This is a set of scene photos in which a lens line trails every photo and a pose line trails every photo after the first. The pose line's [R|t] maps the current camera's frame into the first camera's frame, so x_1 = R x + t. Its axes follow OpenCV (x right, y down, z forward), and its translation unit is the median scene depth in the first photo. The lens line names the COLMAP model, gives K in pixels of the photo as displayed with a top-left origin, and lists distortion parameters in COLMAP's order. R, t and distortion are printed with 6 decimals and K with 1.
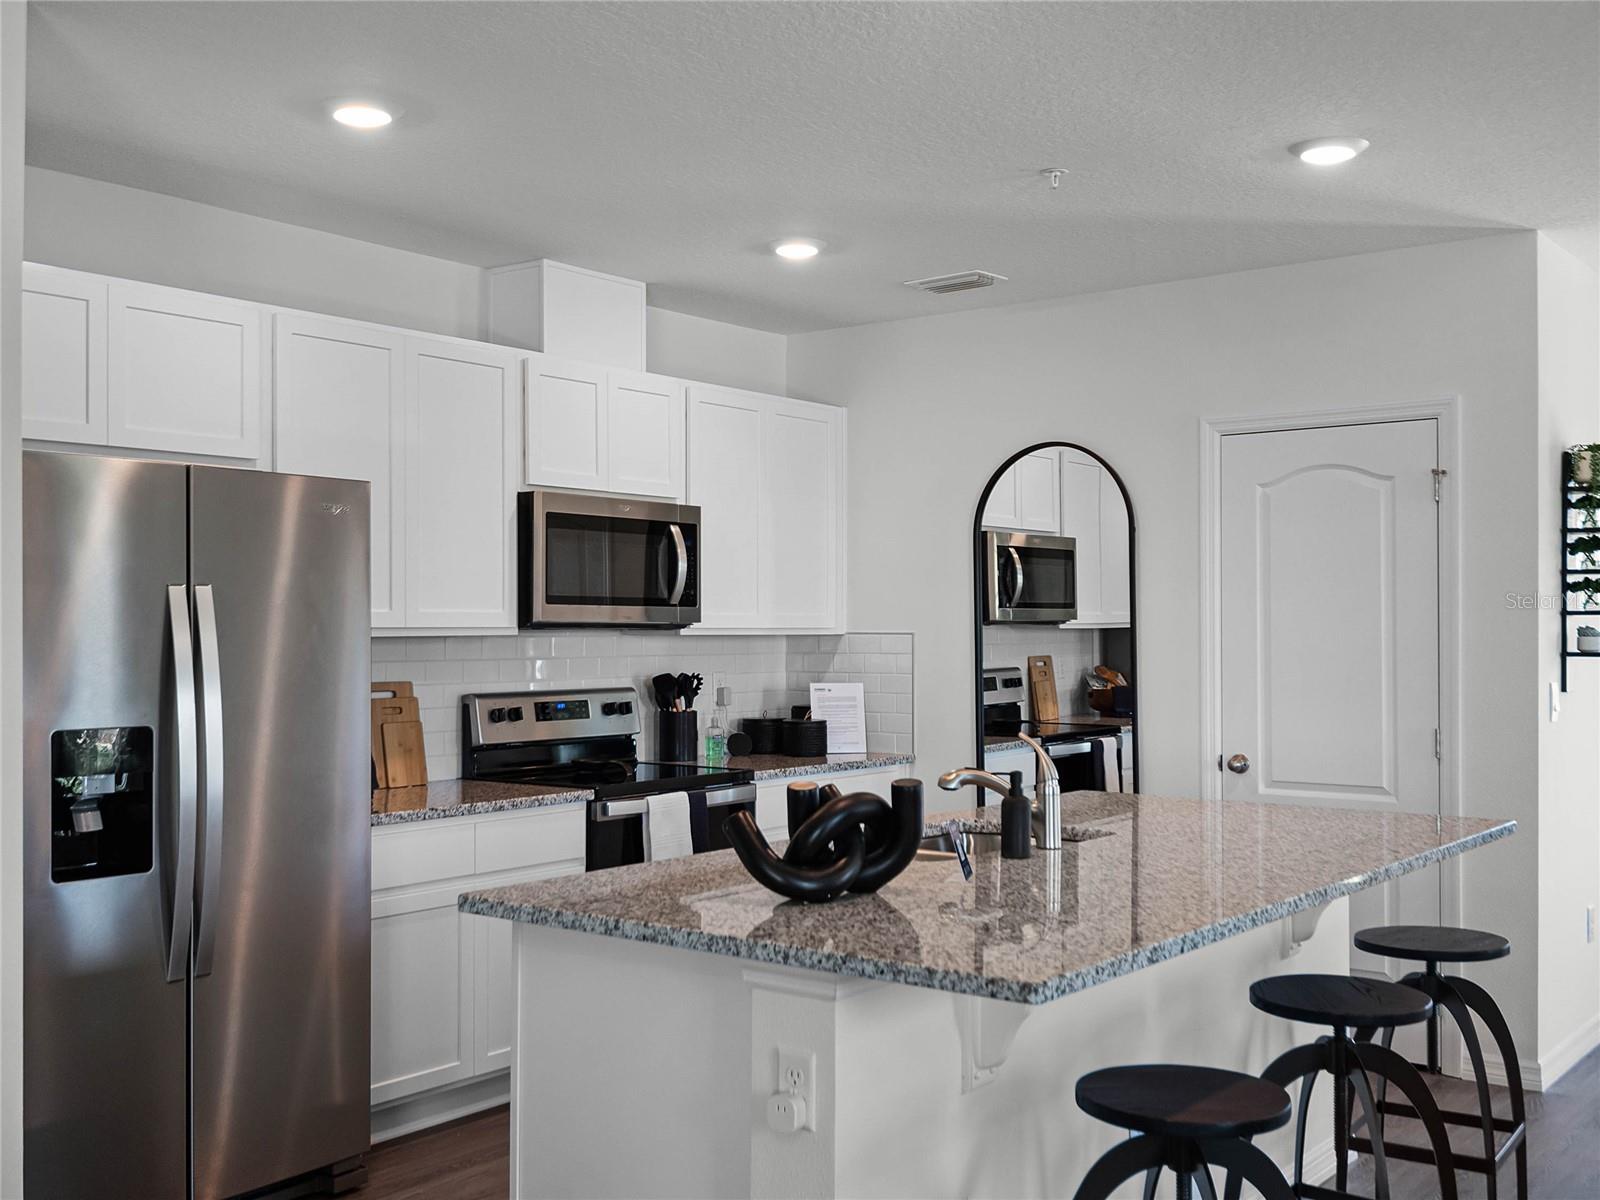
lens RADIAL K [[1659.3, 0, 799.8], [0, 1659.3, 599.2], [0, 0, 1]] dist [0.005187, 0.000000]
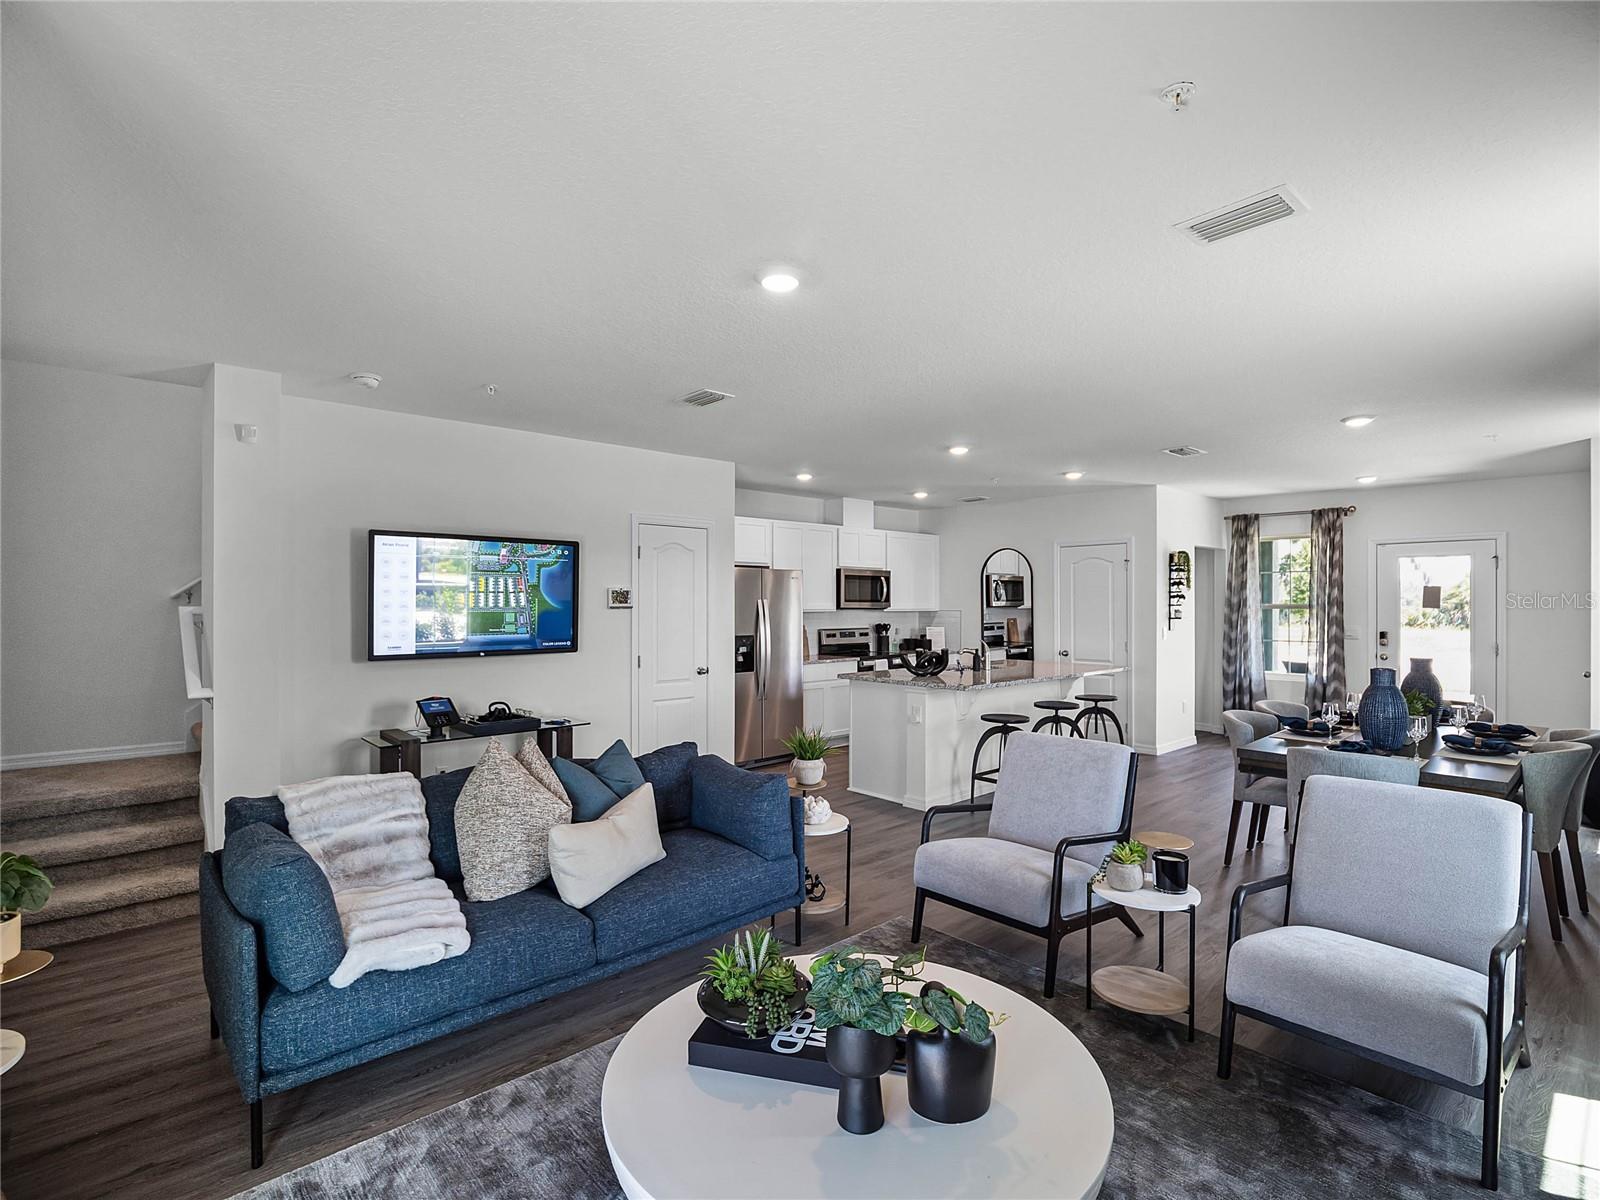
lens RADIAL K [[777.6, 0, 796.2], [0, 777.6, 605.2], [0, 0, 1]] dist [-0.003830, -0.003524]
pose [[0.985701, 0.001273, -0.168500, 0.013910], [0.001757, 0.999839, 0.017833, -0.017903], [0.168496, -0.017874, 0.985540, -0.525829]]
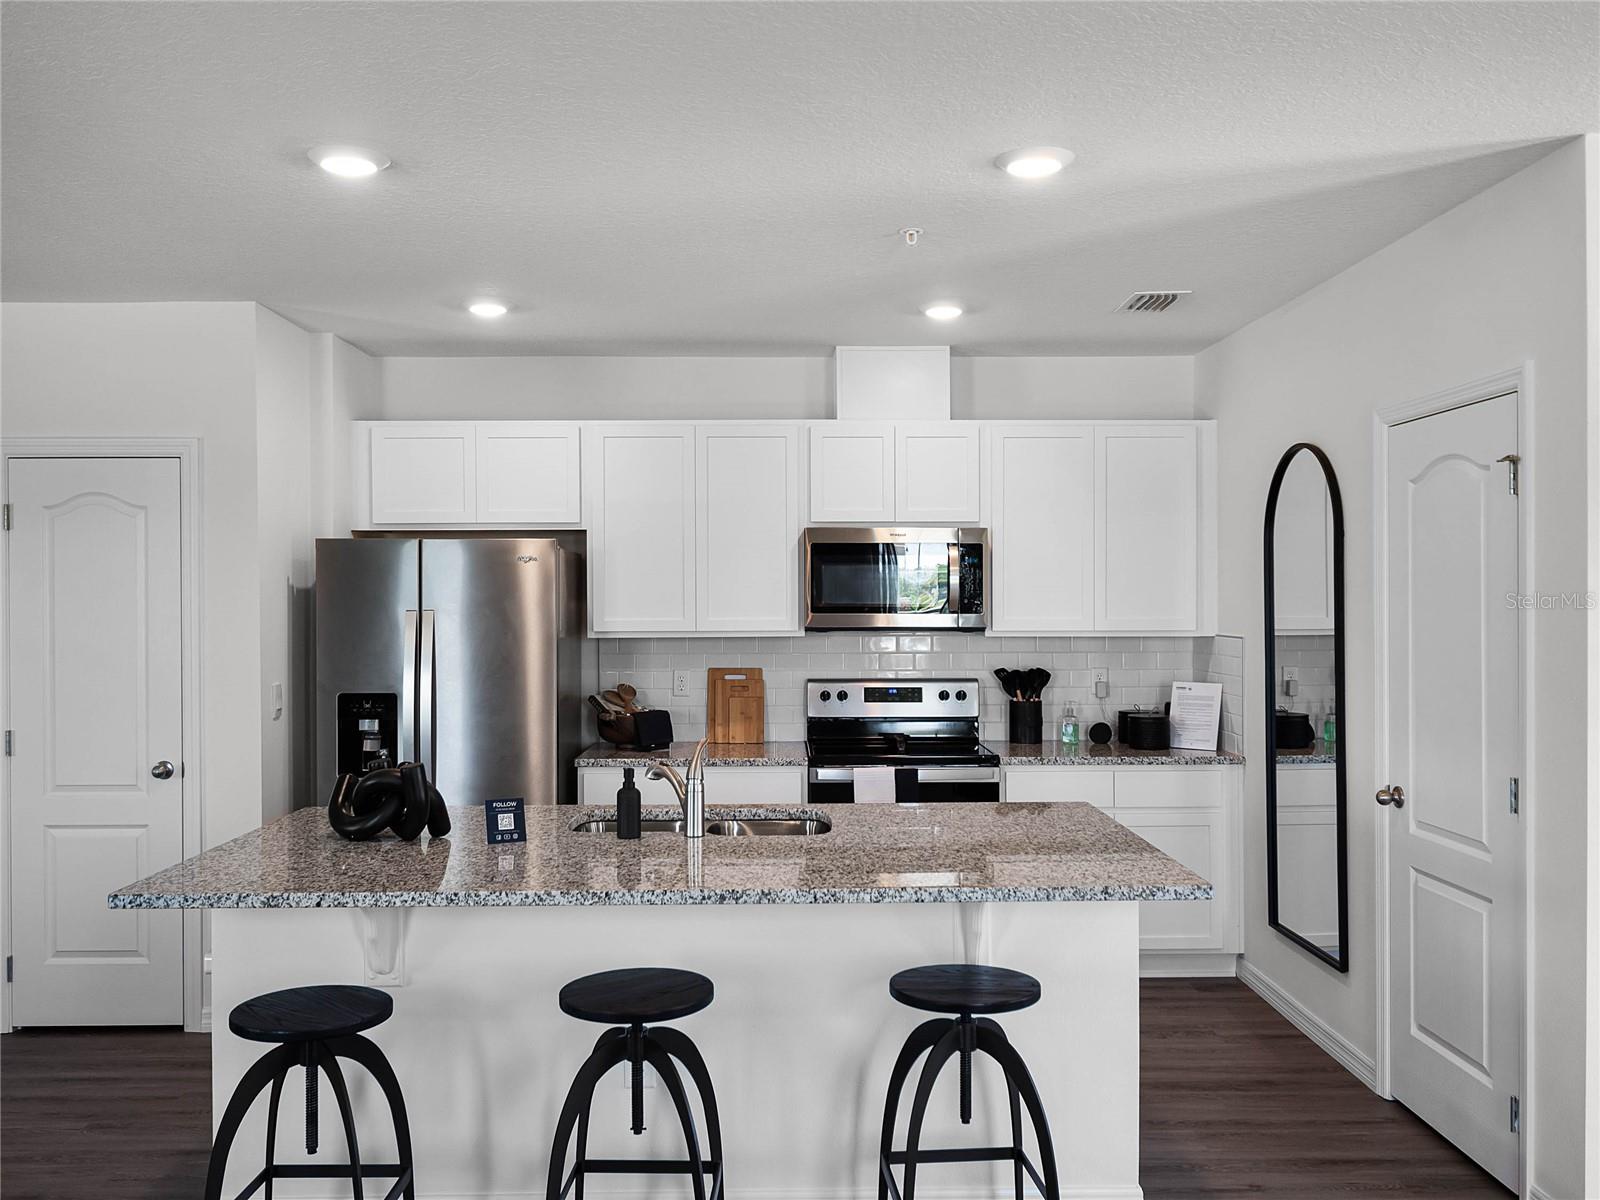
lens RADIAL K [[1364.6, 0, 799.2], [0, 1364.6, 606.3], [0, 0, 1]] dist [0.008591, -0.011292]
pose [[0.631979, 0.004507, -0.774973, 0.635638], [0.013194, 0.999776, 0.016574, -0.019142], [0.774873, -0.020700, 0.631778, 0.296031]]
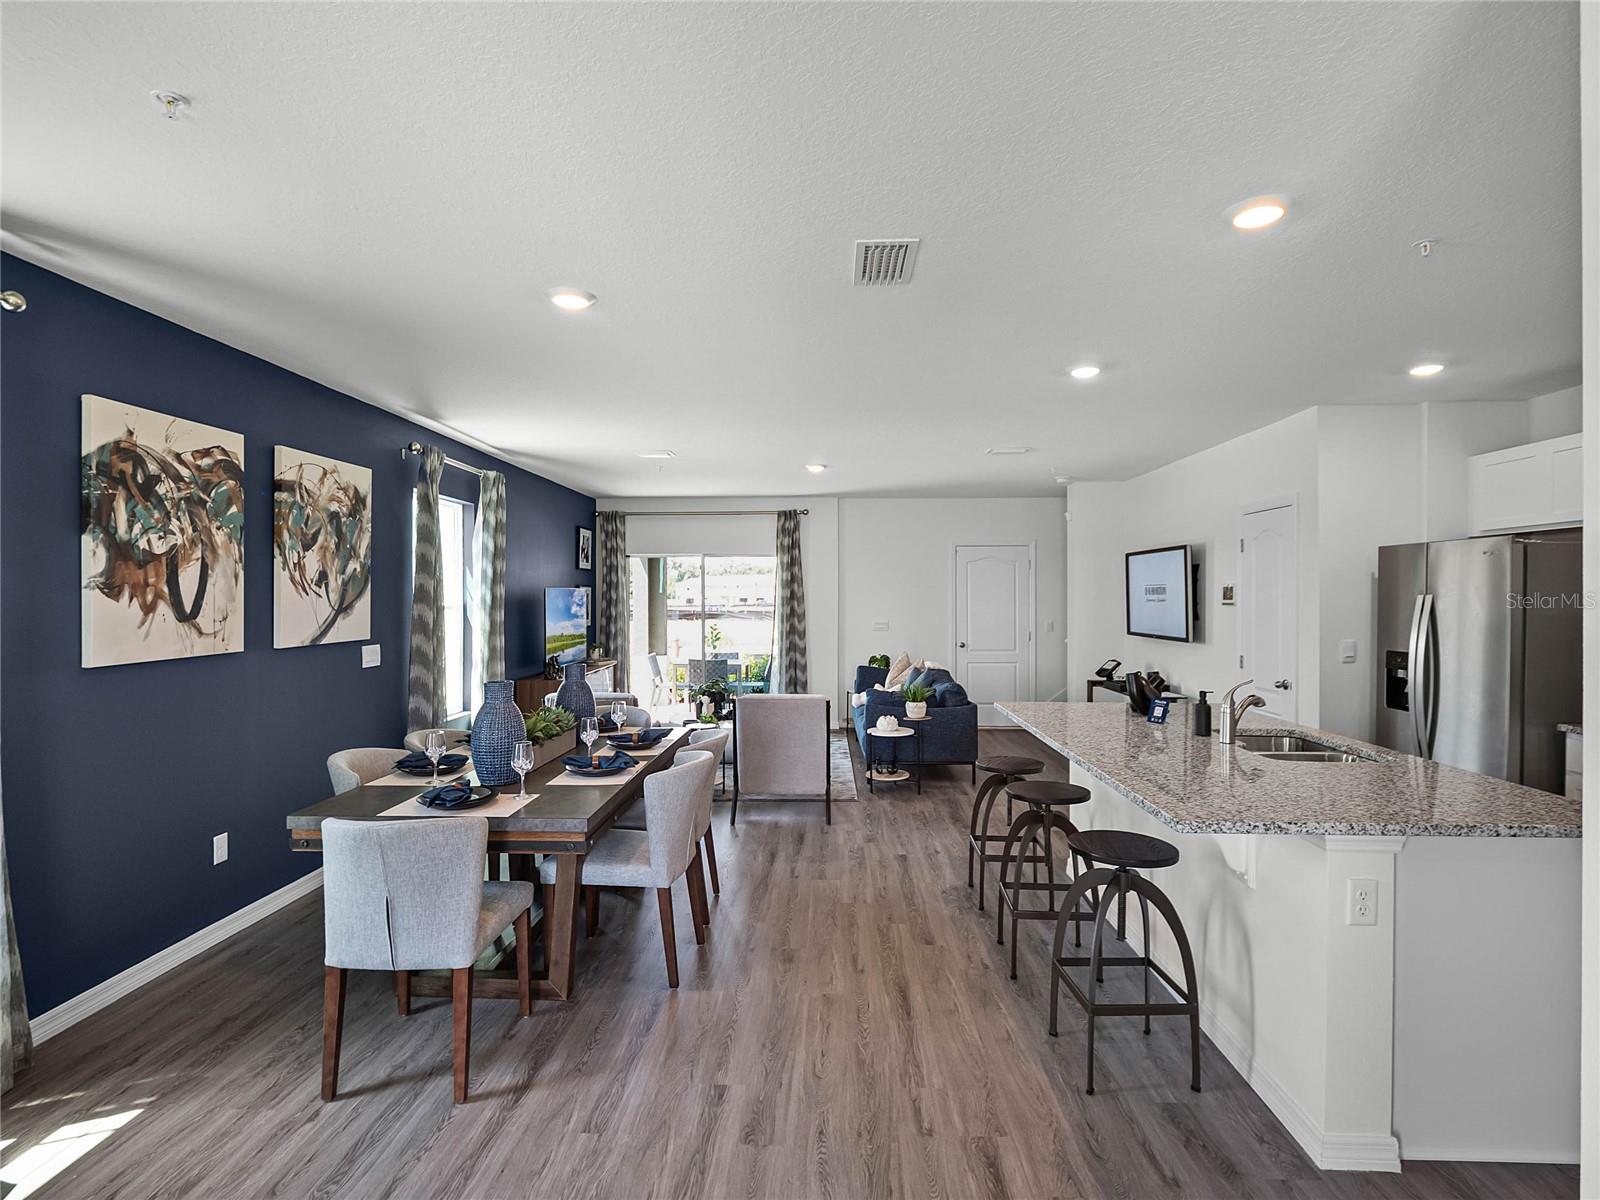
lens RADIAL K [[815.3, 0, 802.5], [0, 815.3, 601.8], [0, 0, 1]] dist [-0.001843, -0.000935]
pose [[-0.812203, 0.001702, -0.583372, 0.682609], [0.006363, 0.999962, -0.005940, 0.002547], [0.583340, -0.008537, -0.812183, 0.967137]]
